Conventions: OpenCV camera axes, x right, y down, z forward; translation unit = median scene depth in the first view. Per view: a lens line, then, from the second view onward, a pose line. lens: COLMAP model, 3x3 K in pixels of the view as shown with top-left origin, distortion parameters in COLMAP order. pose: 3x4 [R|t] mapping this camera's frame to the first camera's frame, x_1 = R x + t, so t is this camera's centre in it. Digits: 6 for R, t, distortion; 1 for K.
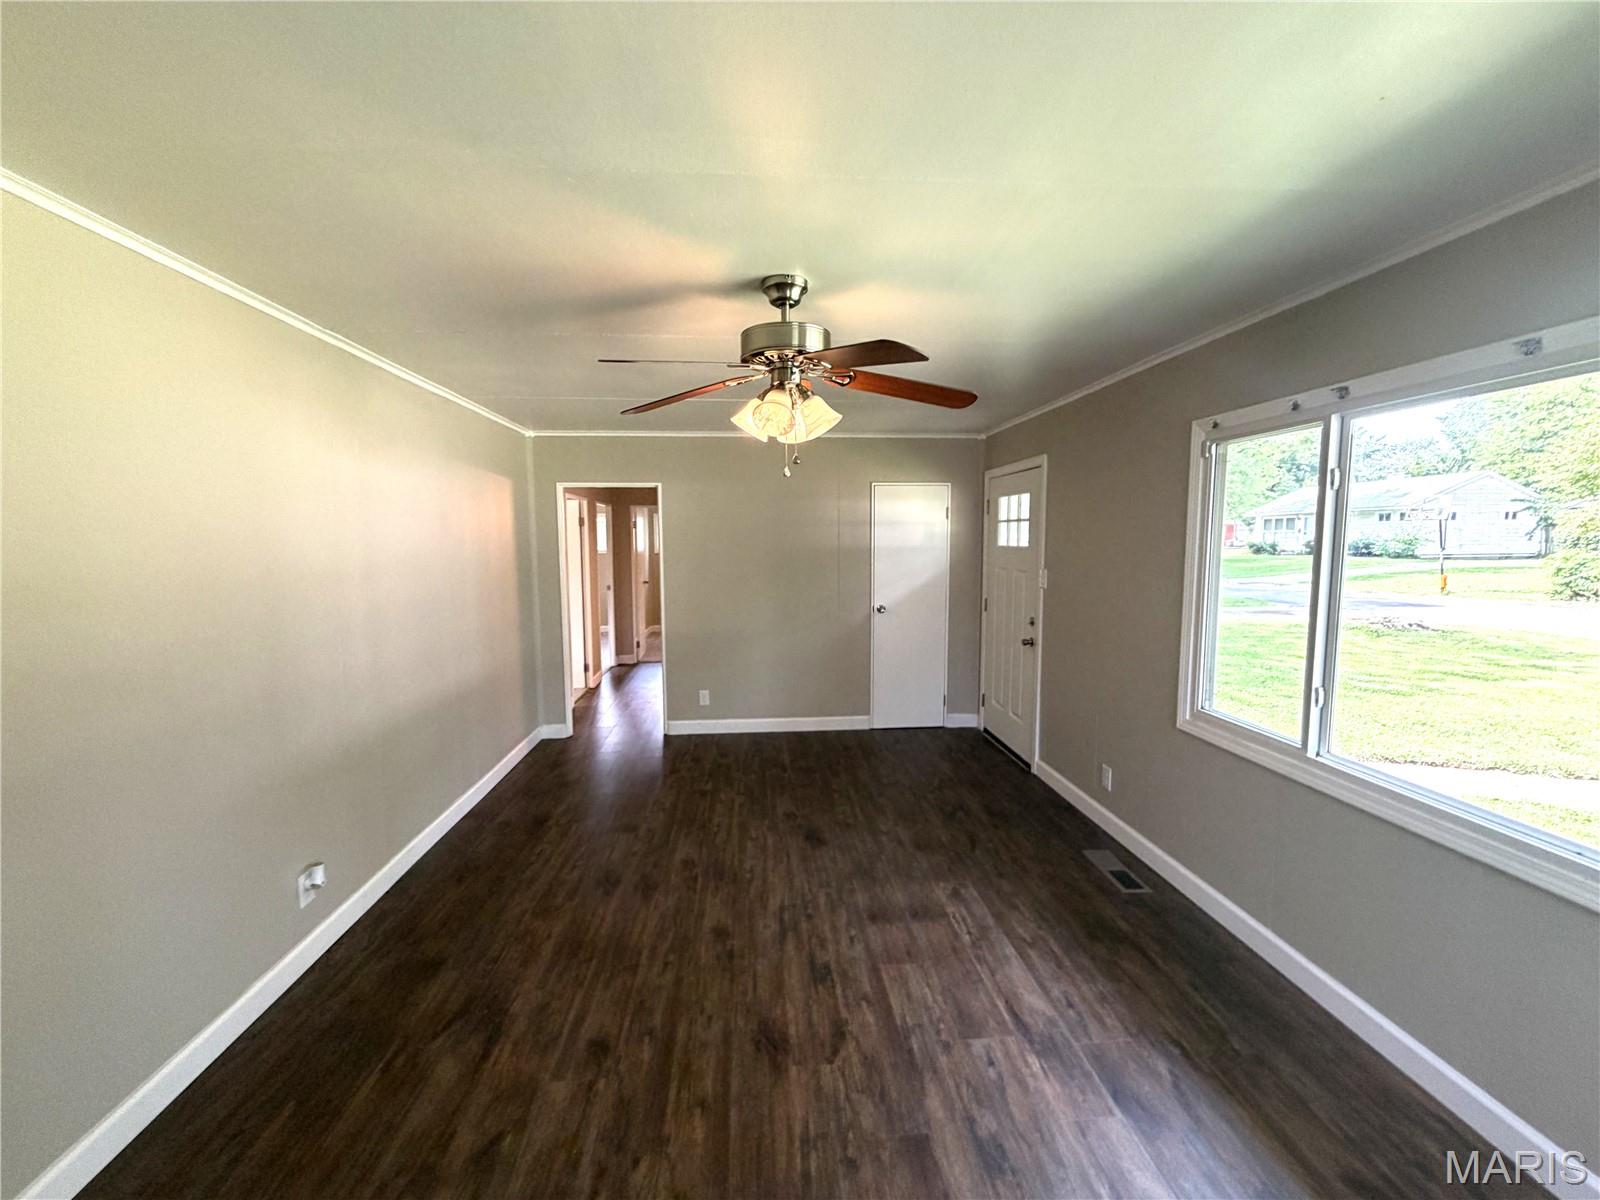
lens RADIAL K [[635.2, 0, 798.2], [0, 635.2, 598.0], [0, 0, 1]] dist [-0.003731, 0.000609]
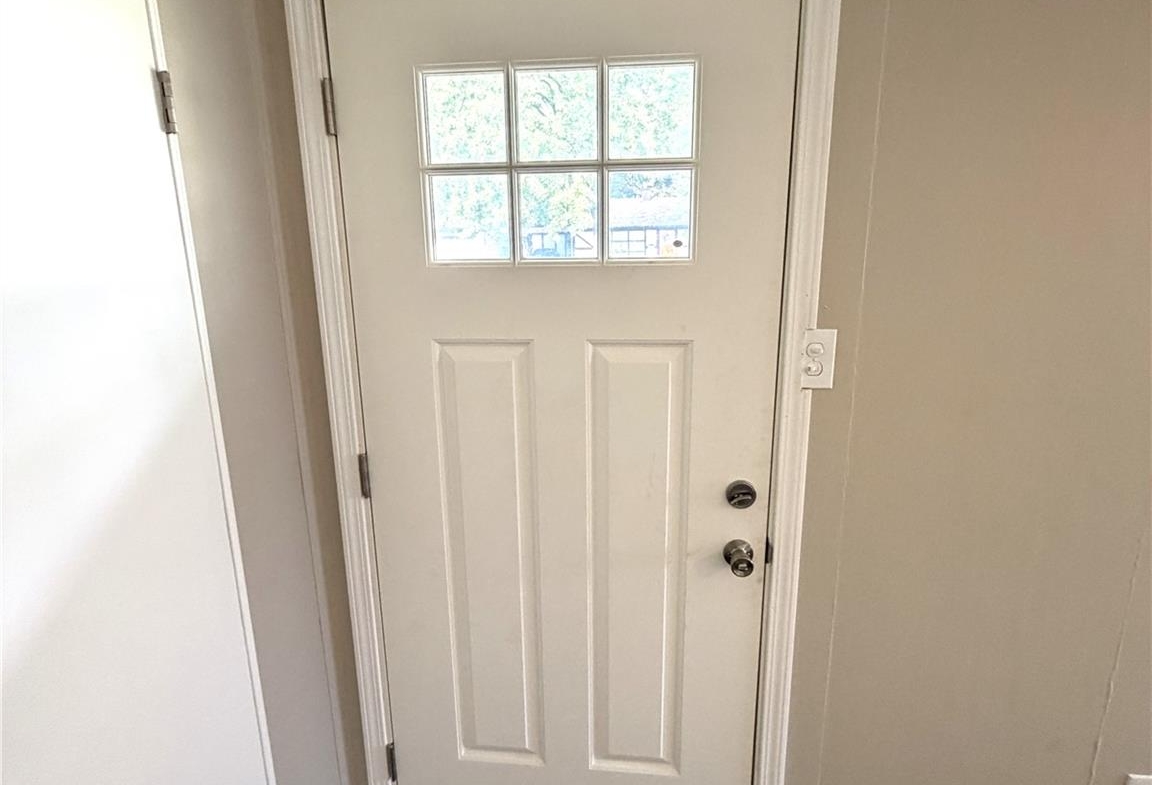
lens RADIAL K [[616.2, 0, 577.9], [0, 616.2, 390.9], [0, 0, 1]] dist [-0.001277, 0.001423]
pose [[0.161281, -0.219954, 0.962086, 0.104648], [0.102813, 0.973288, 0.205280, -0.139823], [-0.981538, 0.065807, 0.179588, 1.650824]]
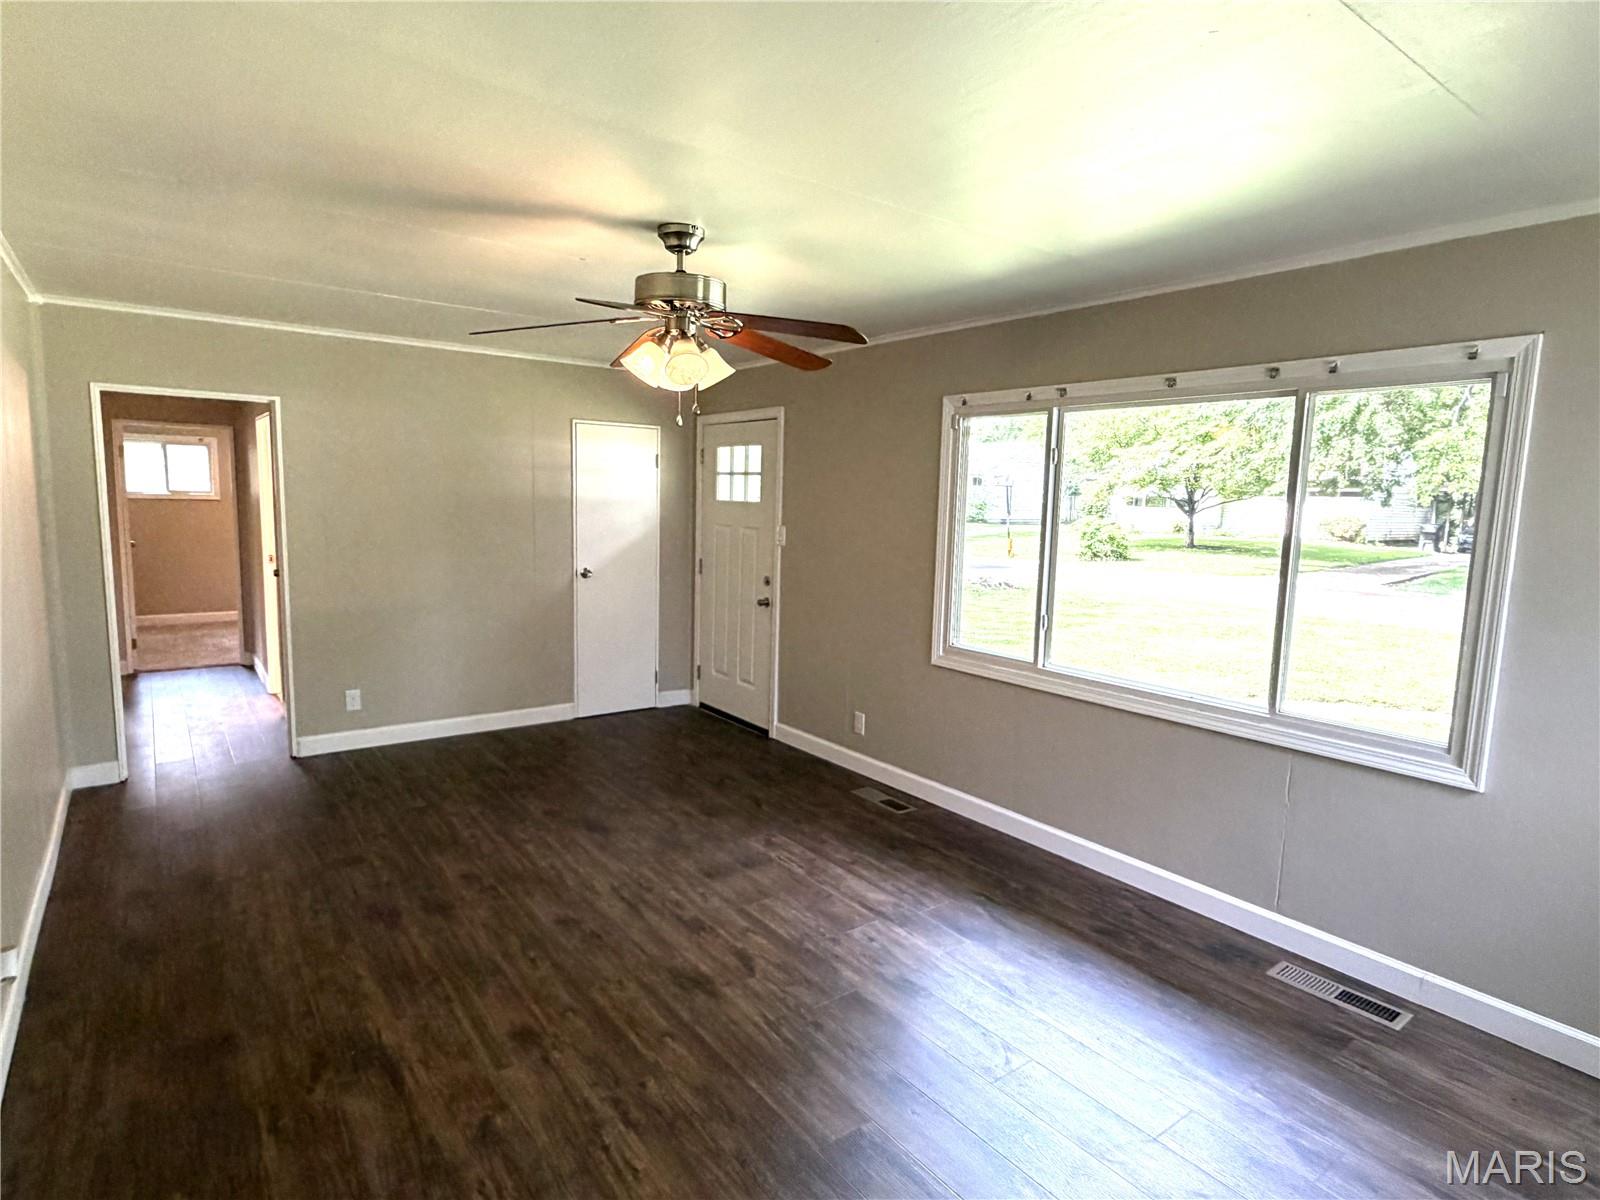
lens RADIAL K [[857.7, 0, 794.0], [0, 857.7, 597.6], [0, 0, 1]] dist [-0.003640, -0.000455]
pose [[0.845867, -0.035564, 0.532206, -0.461424], [0.018643, 0.999136, 0.037136, 0.025069], [-0.533067, -0.021490, 0.845800, -0.185038]]
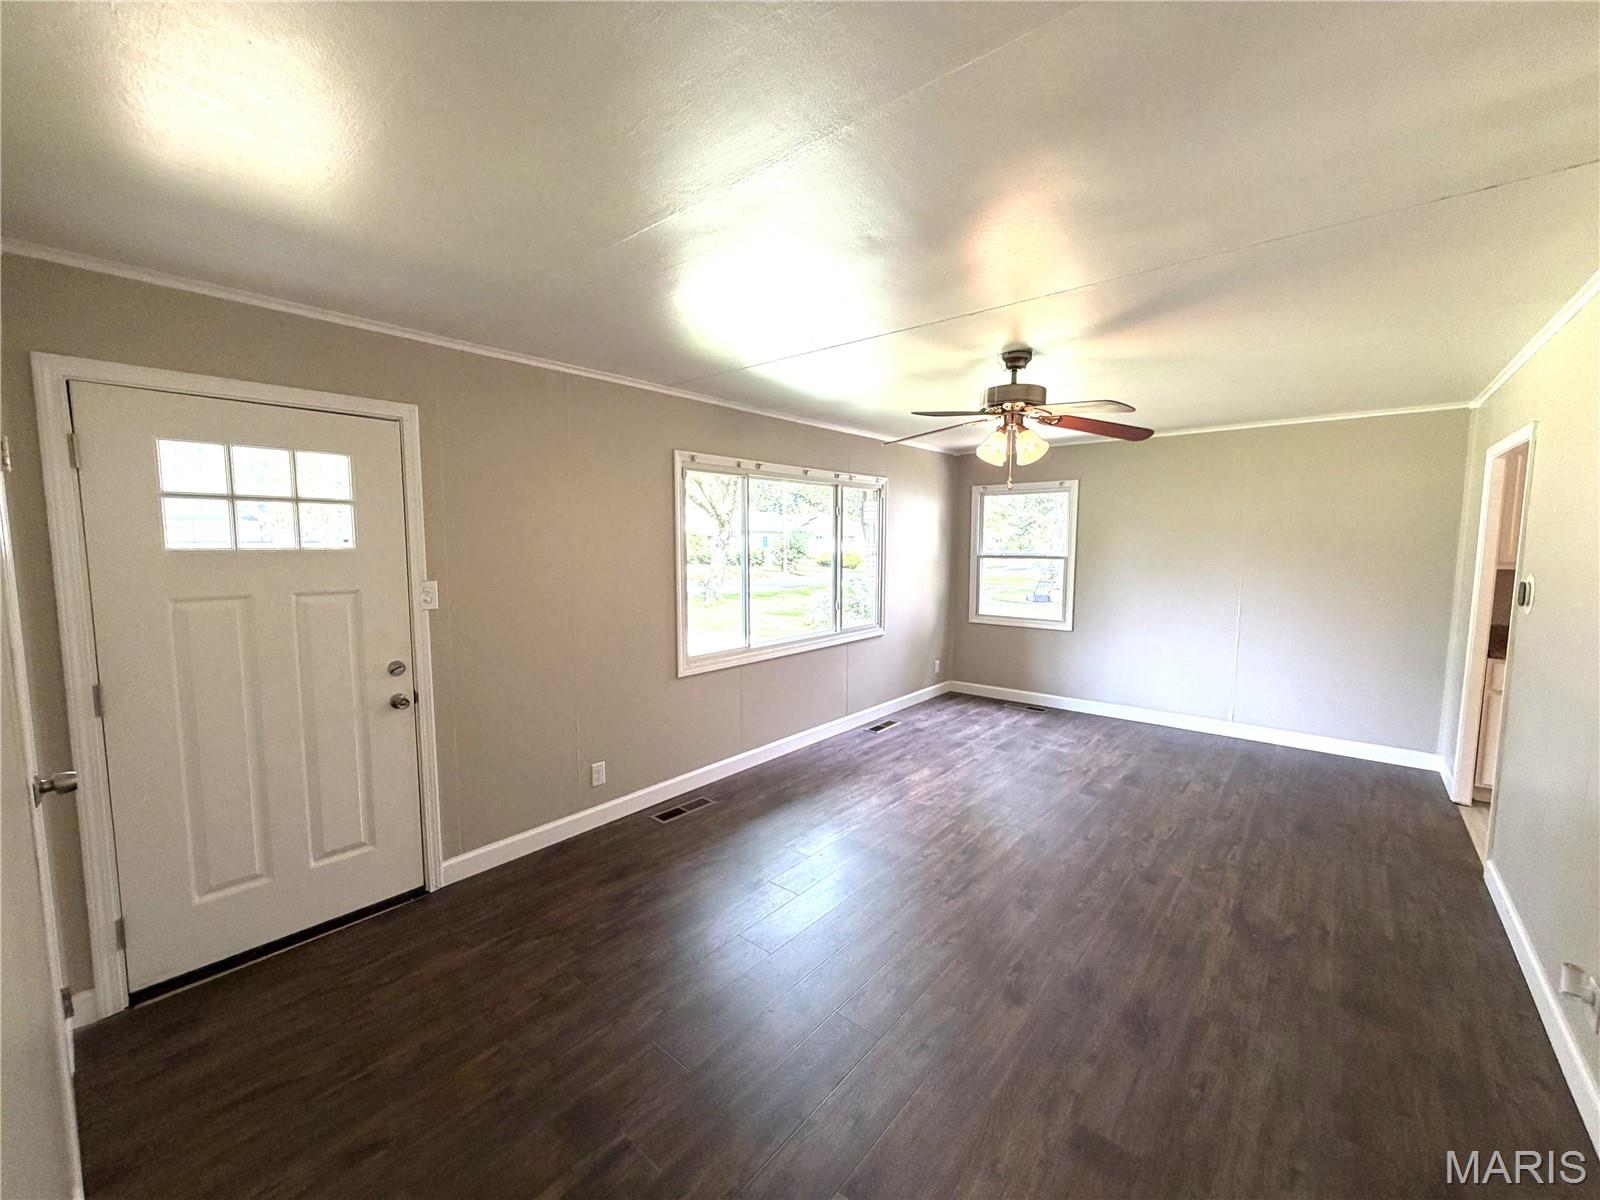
lens RADIAL K [[635.2, 0, 793.0], [0, 635.2, 596.7], [0, 0, 1]] dist [-0.003731, 0.000609]
pose [[-0.701002, -0.057383, 0.710847, -0.549743], [0.070705, 0.986255, 0.149341, -0.156594], [-0.709645, 0.154948, -0.687310, 1.842707]]
